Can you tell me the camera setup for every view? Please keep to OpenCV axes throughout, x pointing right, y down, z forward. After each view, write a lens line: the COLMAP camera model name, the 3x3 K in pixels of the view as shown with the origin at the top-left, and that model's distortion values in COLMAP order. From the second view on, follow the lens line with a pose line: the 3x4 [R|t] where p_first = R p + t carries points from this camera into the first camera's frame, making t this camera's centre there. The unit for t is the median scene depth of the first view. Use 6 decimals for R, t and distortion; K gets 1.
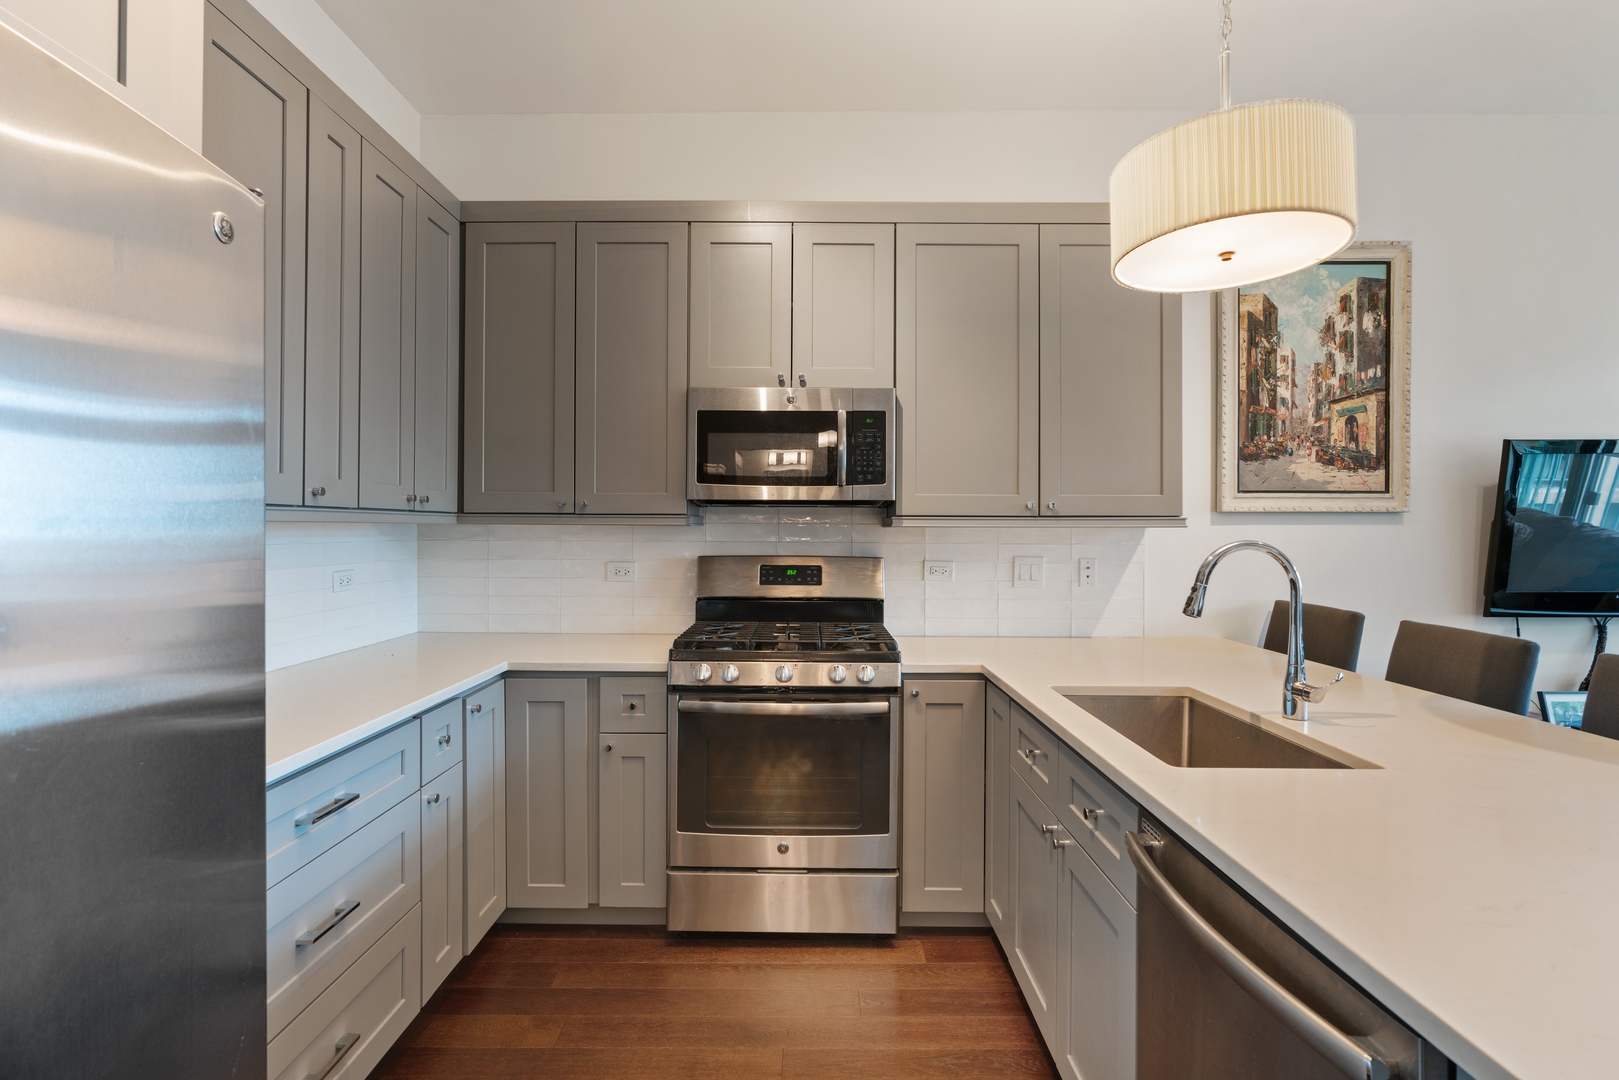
lens RADIAL K [[735.8, 0, 806.0], [0, 735.8, 534.4], [0, 0, 1]] dist [-0.005037, 0.000875]
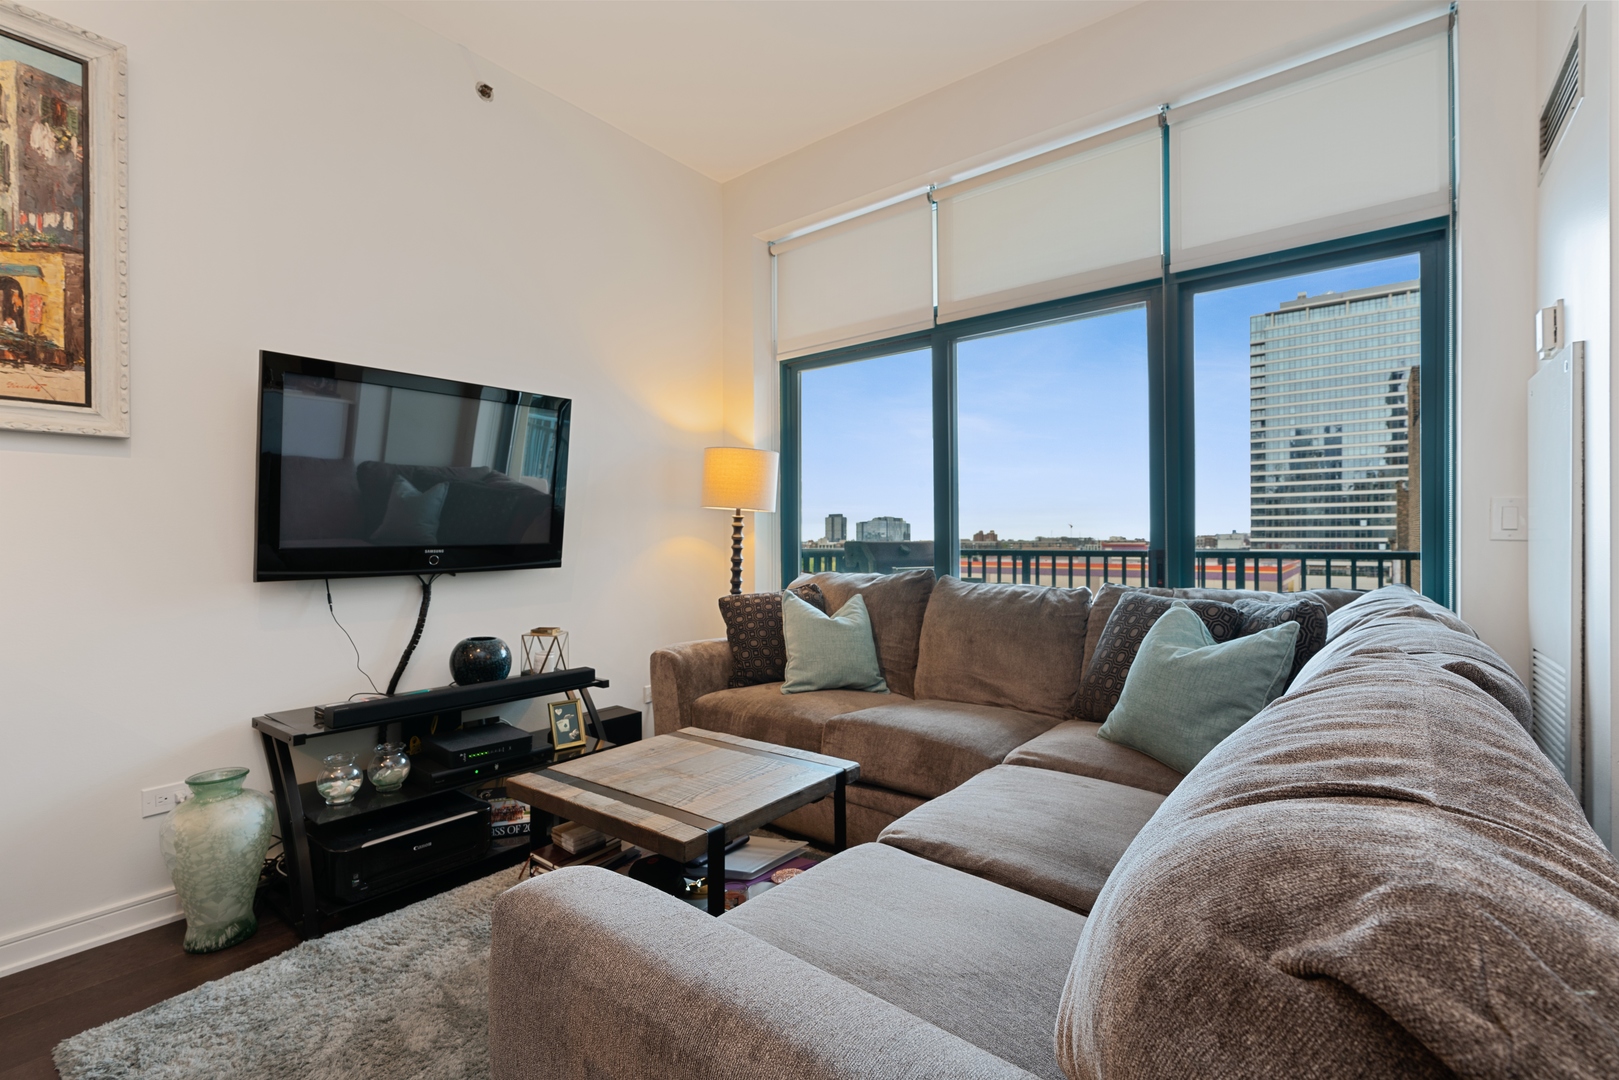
lens RADIAL K [[735.8, 0, 817.5], [0, 735.8, 538.1], [0, 0, 1]] dist [-0.005037, 0.000875]
pose [[0.608384, -0.009811, 0.793582, 0.667862], [0.004662, 0.999951, 0.008788, 0.061295], [-0.793629, -0.001647, 0.608399, 0.061061]]
